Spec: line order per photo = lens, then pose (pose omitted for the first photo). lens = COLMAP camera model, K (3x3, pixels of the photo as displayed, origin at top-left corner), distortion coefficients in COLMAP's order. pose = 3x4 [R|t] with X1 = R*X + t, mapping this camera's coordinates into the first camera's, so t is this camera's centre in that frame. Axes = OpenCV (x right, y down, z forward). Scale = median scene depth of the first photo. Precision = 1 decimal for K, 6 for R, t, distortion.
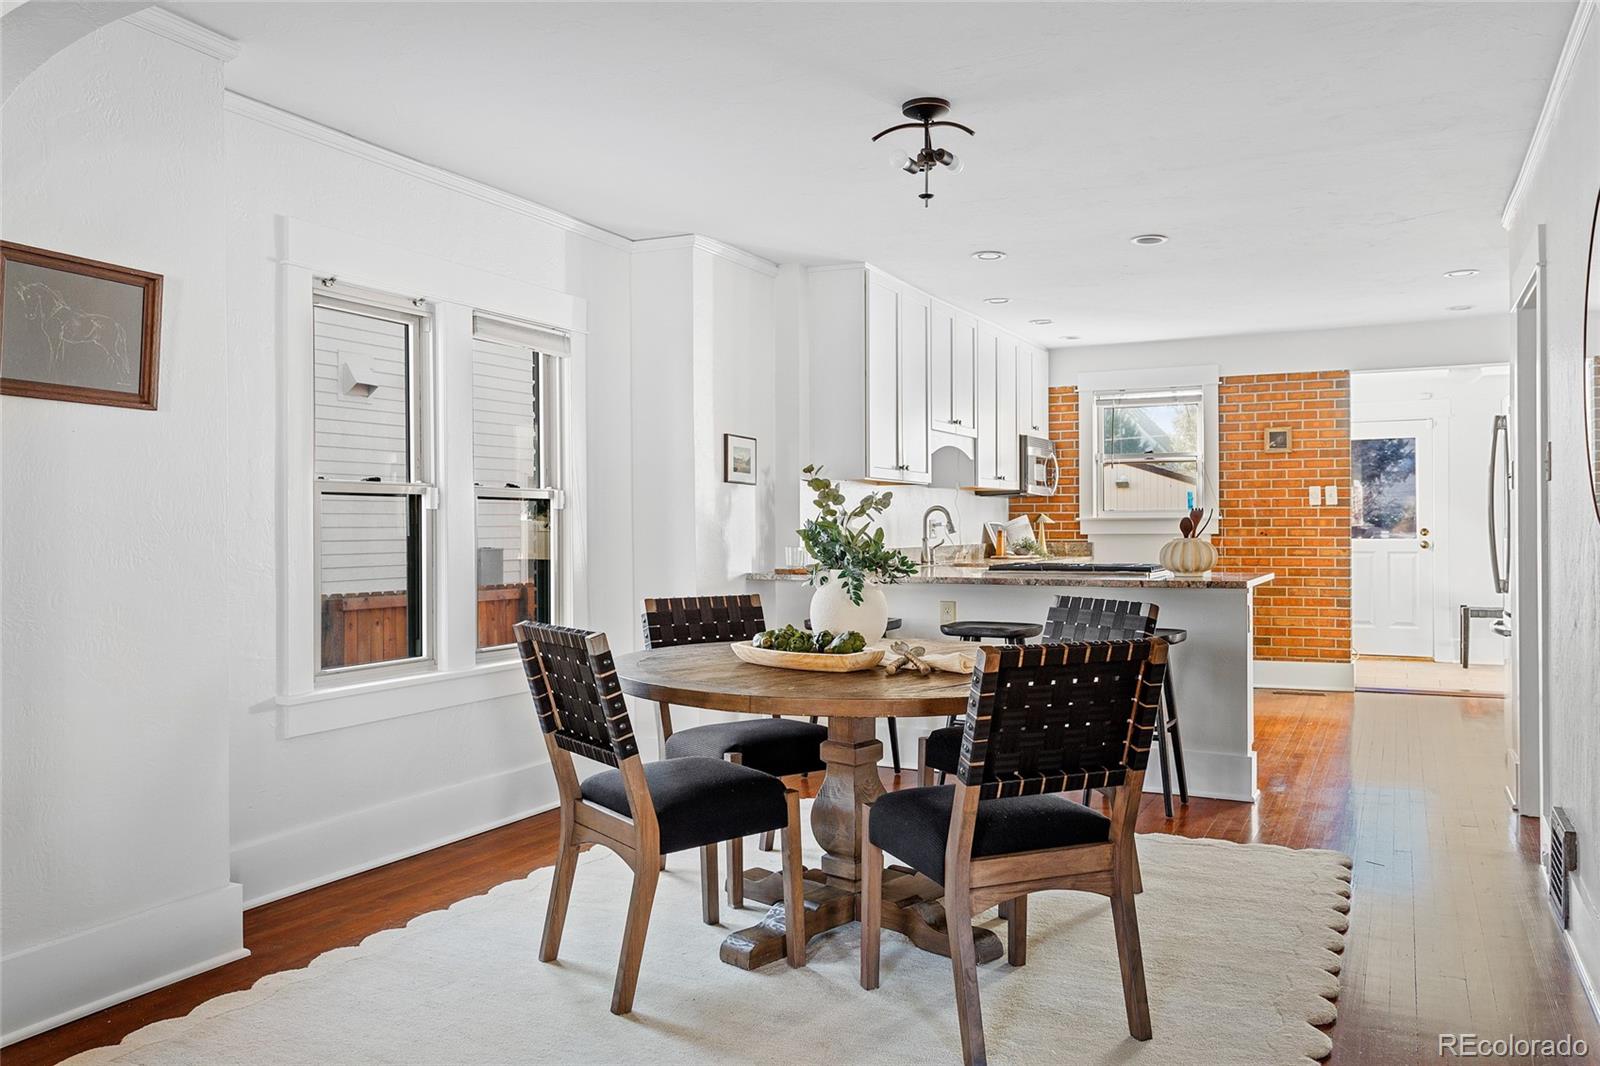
lens RADIAL K [[1245.2, 0, 800.0], [0, 1245.2, 533.0], [0, 0, 1]] dist [0.005045, -0.002284]
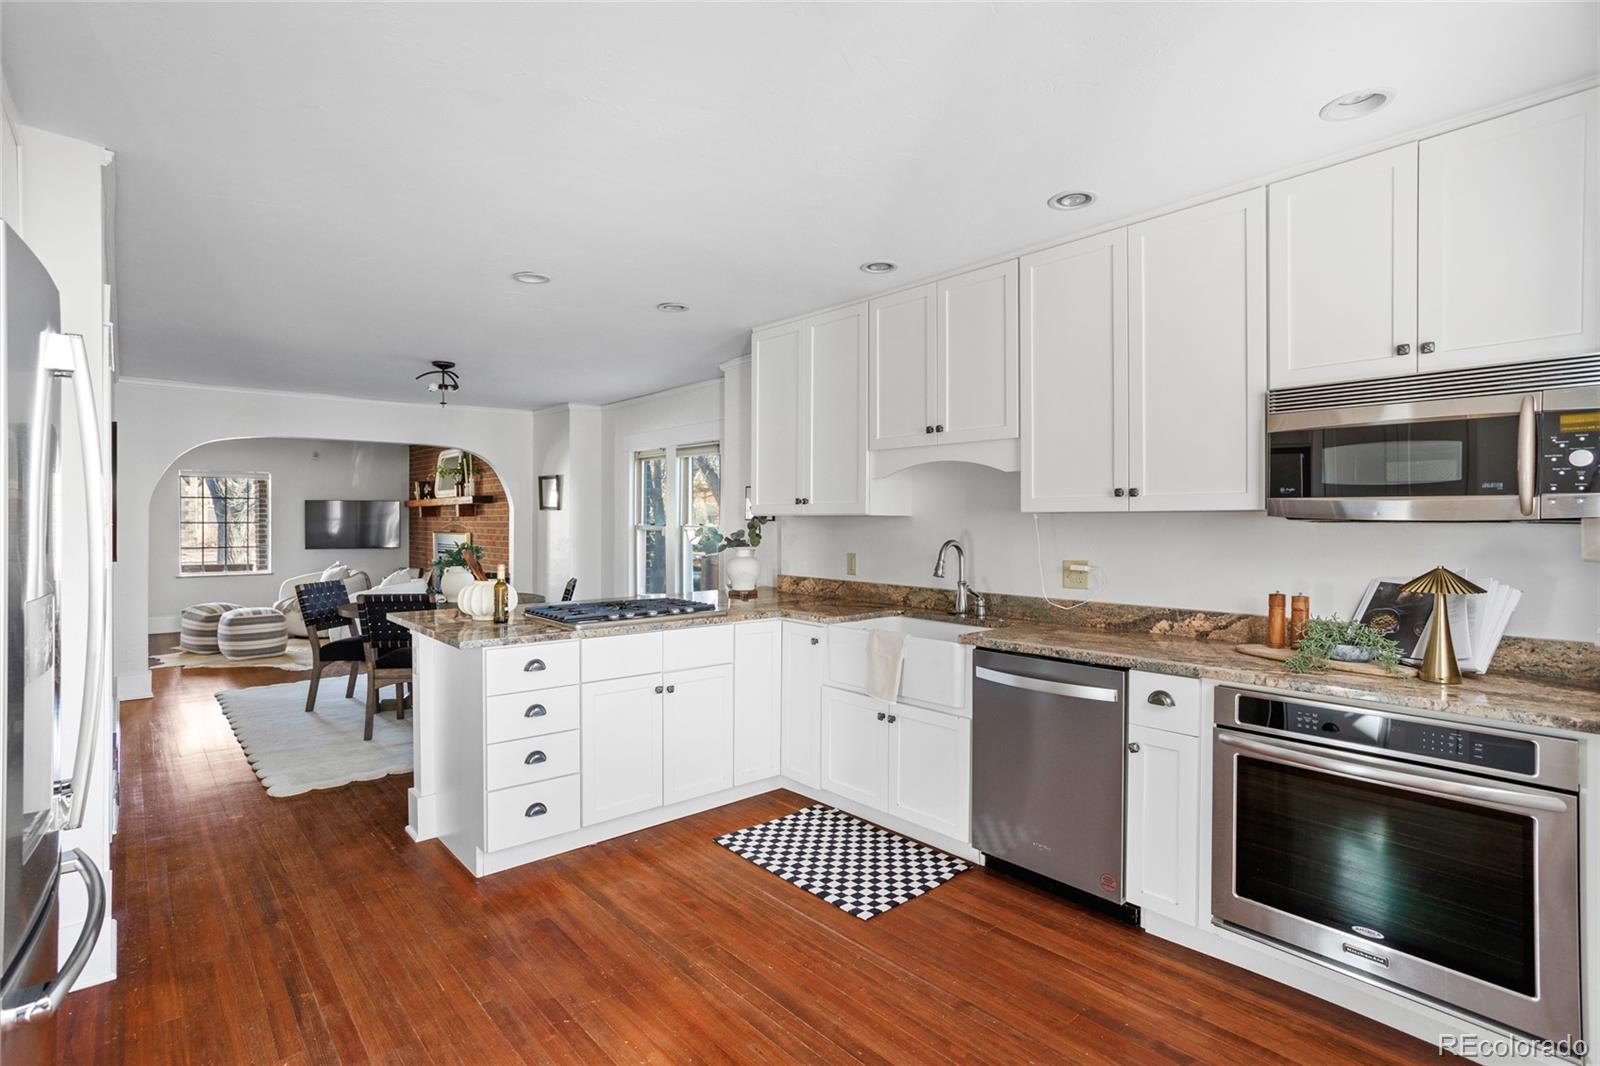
lens RADIAL K [[775.8, 0, 797.3], [0, 775.8, 523.4], [0, 0, 1]] dist [-0.055959, 0.037488]
pose [[-0.386181, 0.009076, -0.922378, 0.712056], [-0.004196, 0.999924, 0.011596, -0.045294], [0.922414, 0.008348, -0.386114, 1.332677]]
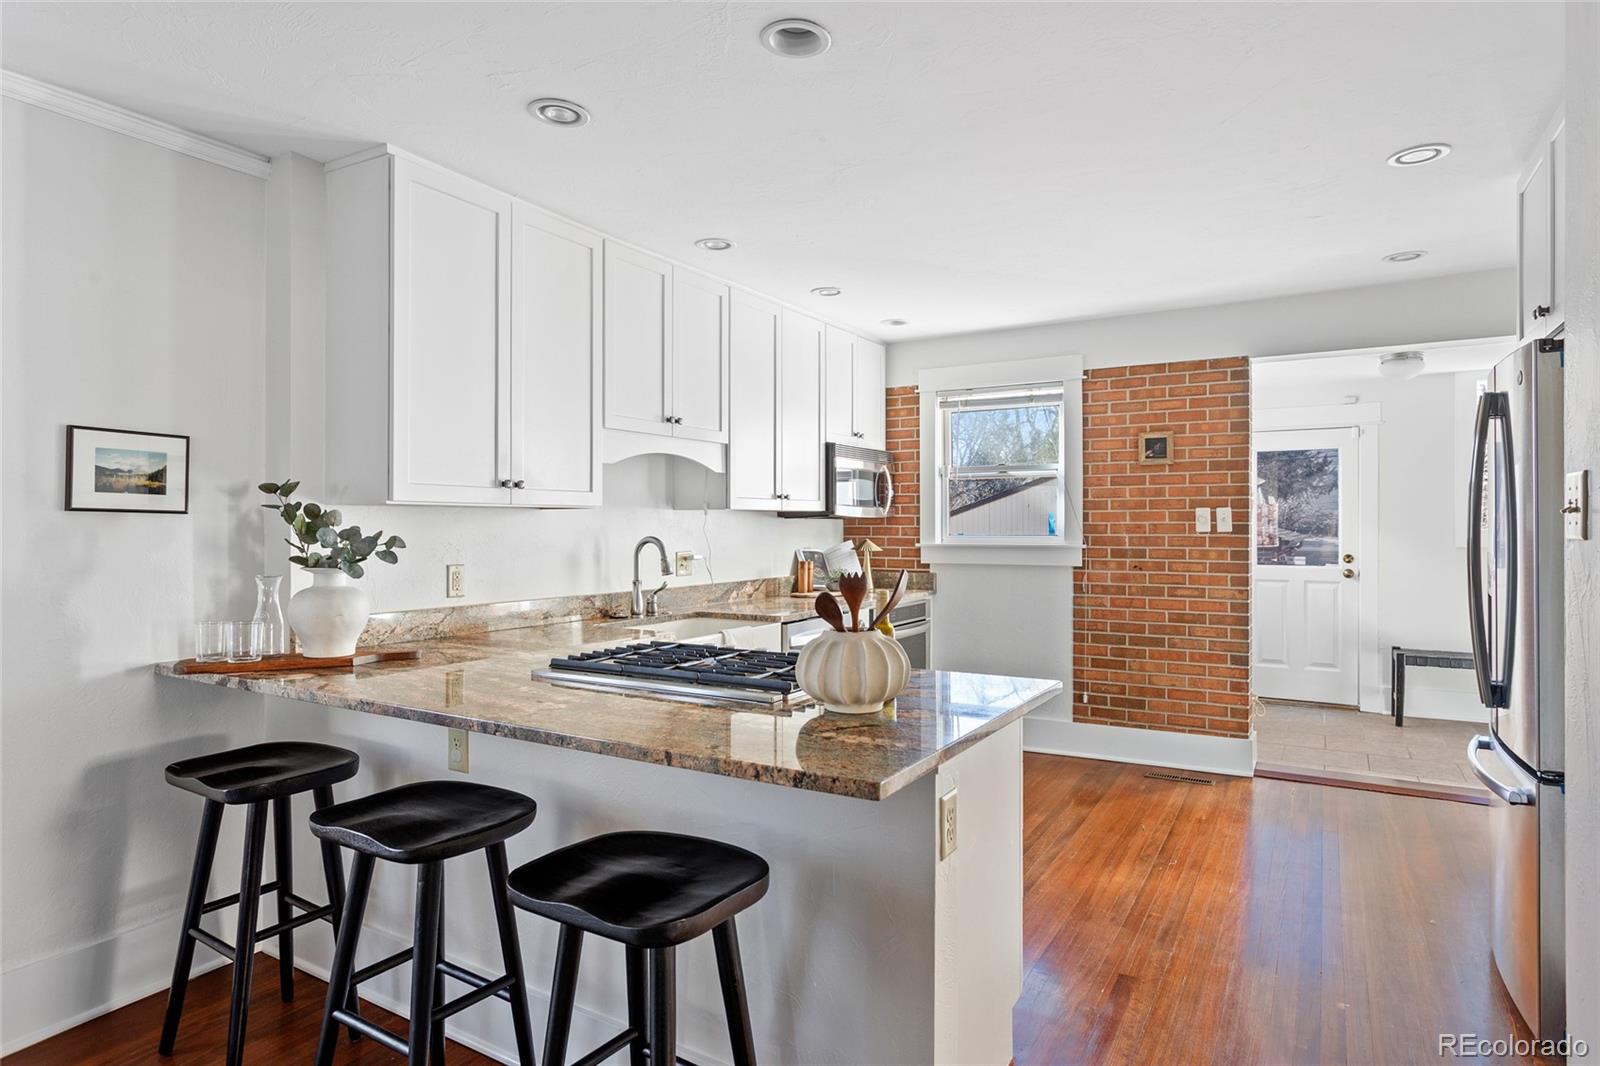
lens RADIAL K [[904.3, 0, 800.0], [0, 904.3, 533.0], [0, 0, 1]] dist [-0.006034, -0.000646]
pose [[0.996867, 0.004492, -0.078974, 0.290112], [-0.004234, 0.999985, 0.003441, -0.031647], [0.078988, -0.003096, 0.996871, 0.587159]]
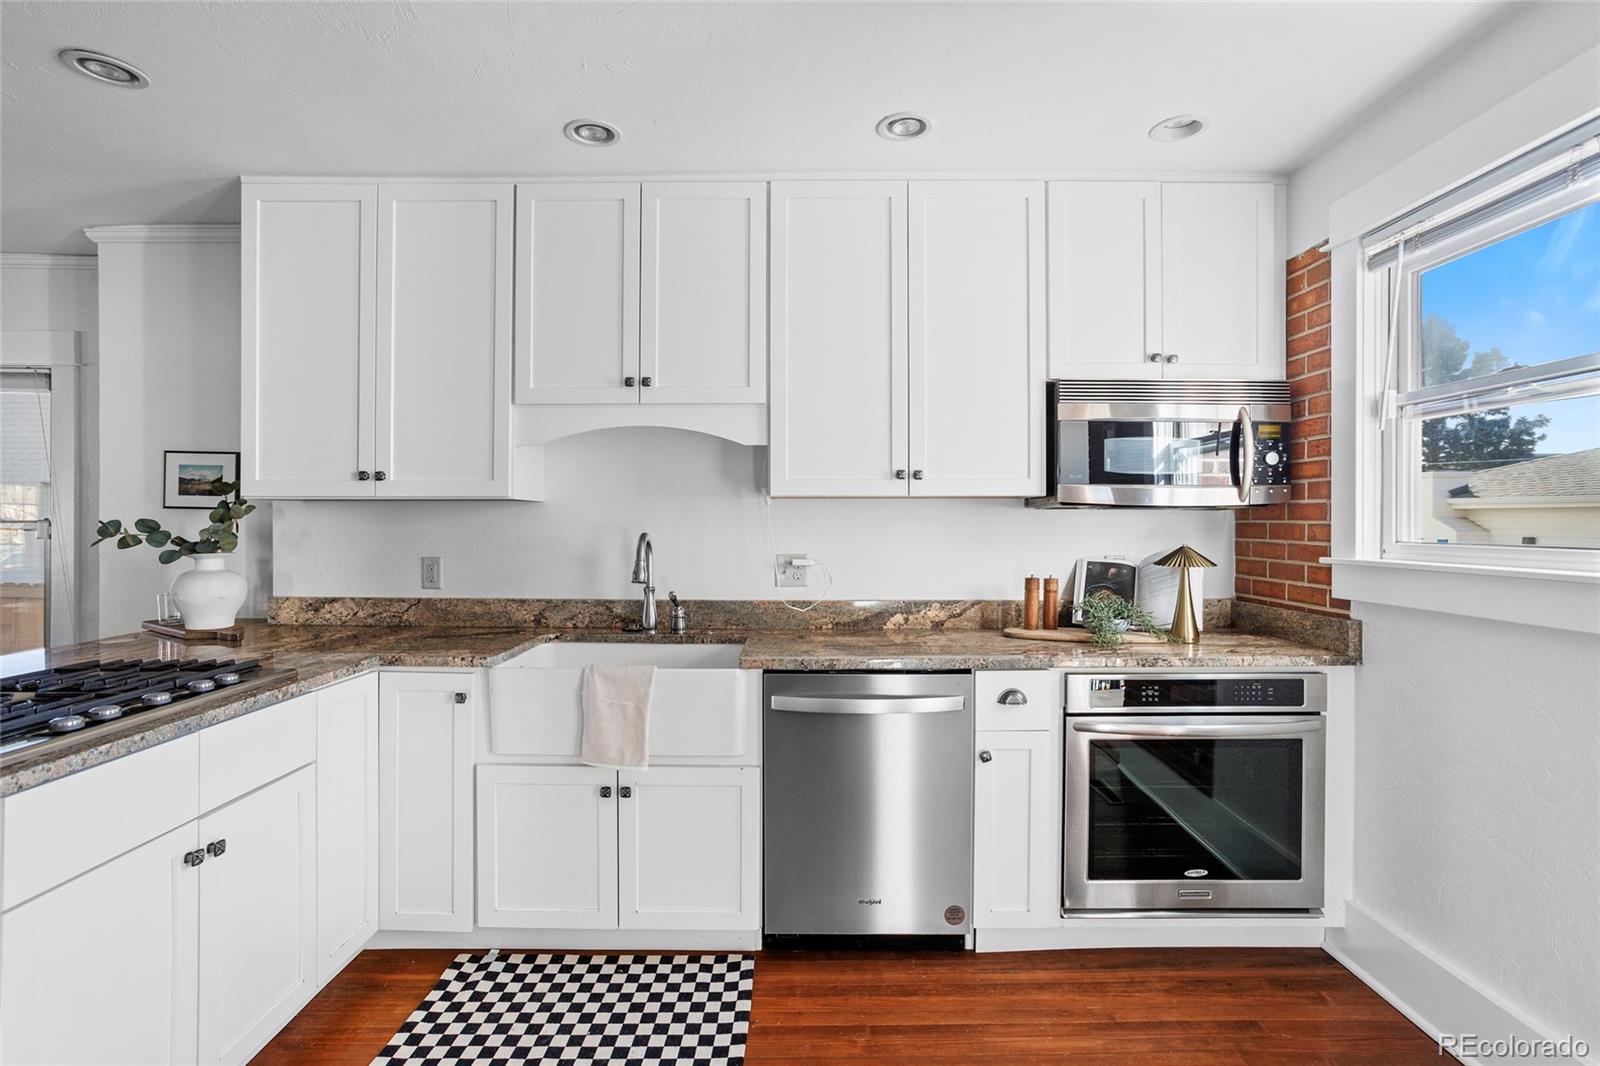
lens RADIAL K [[775.8, 0, 797.3], [0, 775.8, 523.4], [0, 0, 1]] dist [-0.055959, 0.037488]
pose [[0.437740, 0.010250, -0.899043, 0.561976], [-0.008162, 0.999939, 0.007426, -0.035940], [0.899065, 0.004087, 0.437797, 1.102573]]
